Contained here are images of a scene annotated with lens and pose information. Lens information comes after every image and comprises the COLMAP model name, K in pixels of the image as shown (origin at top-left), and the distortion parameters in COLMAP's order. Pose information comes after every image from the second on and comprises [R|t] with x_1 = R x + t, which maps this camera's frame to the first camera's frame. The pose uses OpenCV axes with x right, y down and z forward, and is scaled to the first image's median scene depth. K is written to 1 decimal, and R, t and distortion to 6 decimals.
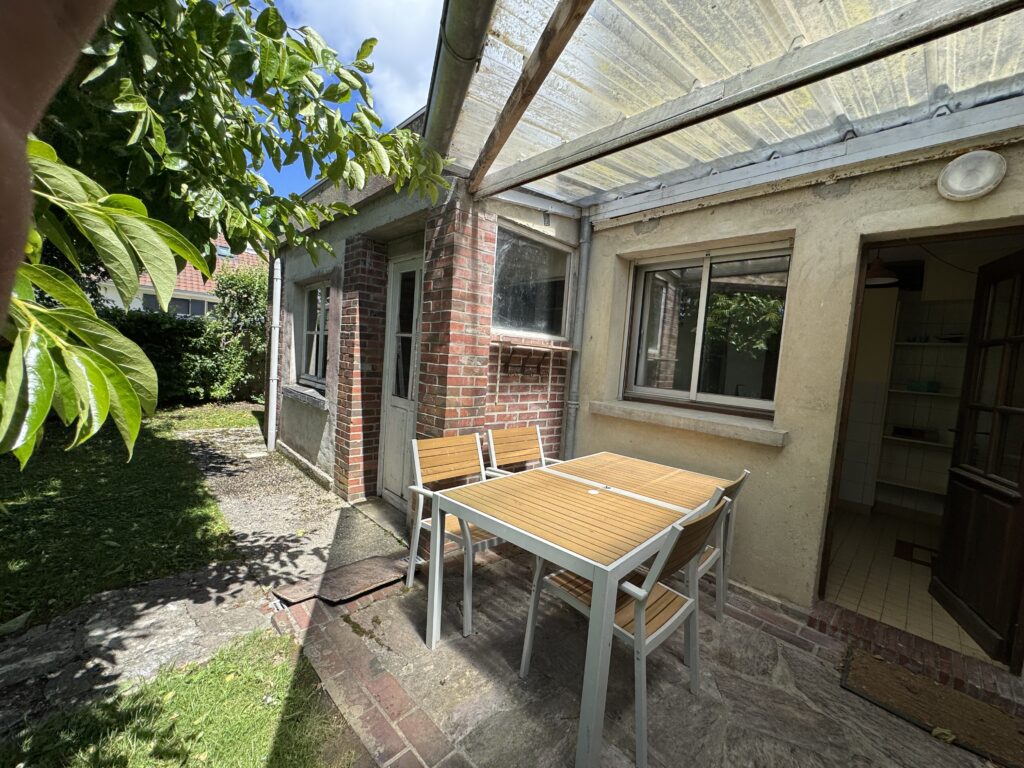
lens RADIAL K [[408.5, 0, 512.0], [0, 408.5, 384.0], [0, 0, 1]] dist [-0.002992, -0.000167]
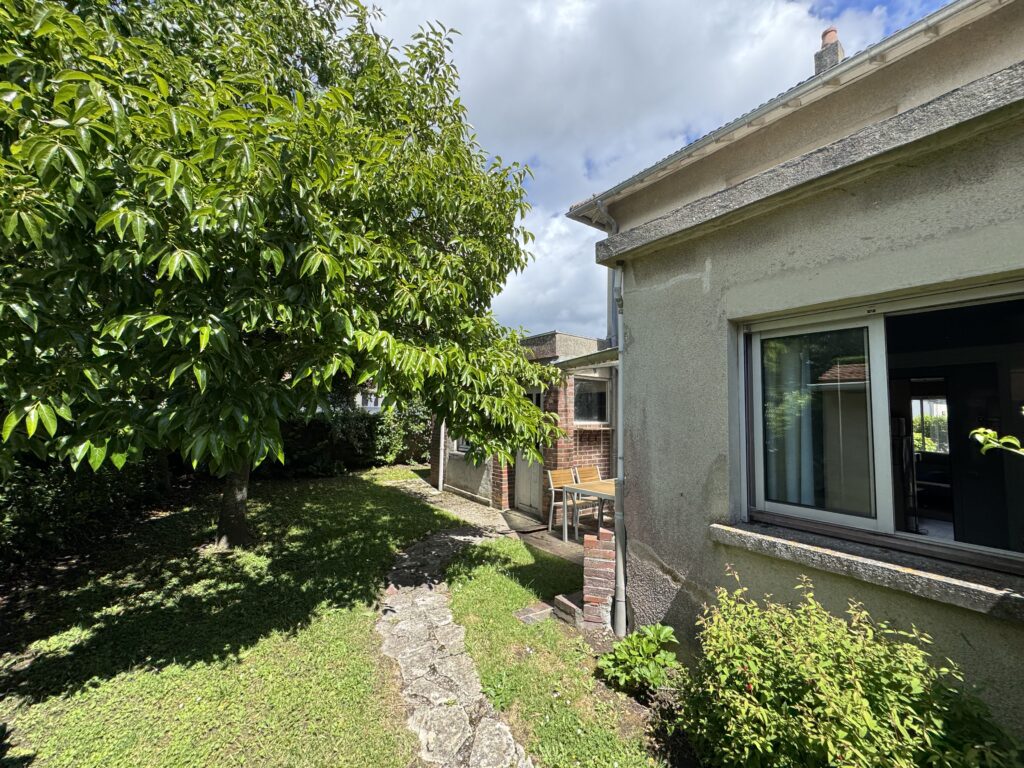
lens RADIAL K [[408.5, 0, 512.0], [0, 408.5, 384.0], [0, 0, 1]] dist [-0.002992, -0.000167]
pose [[0.990402, -0.060613, -0.124219, -0.082176], [0.041792, 0.987972, -0.148876, -0.019663], [0.131749, 0.142255, 0.981023, -1.132659]]
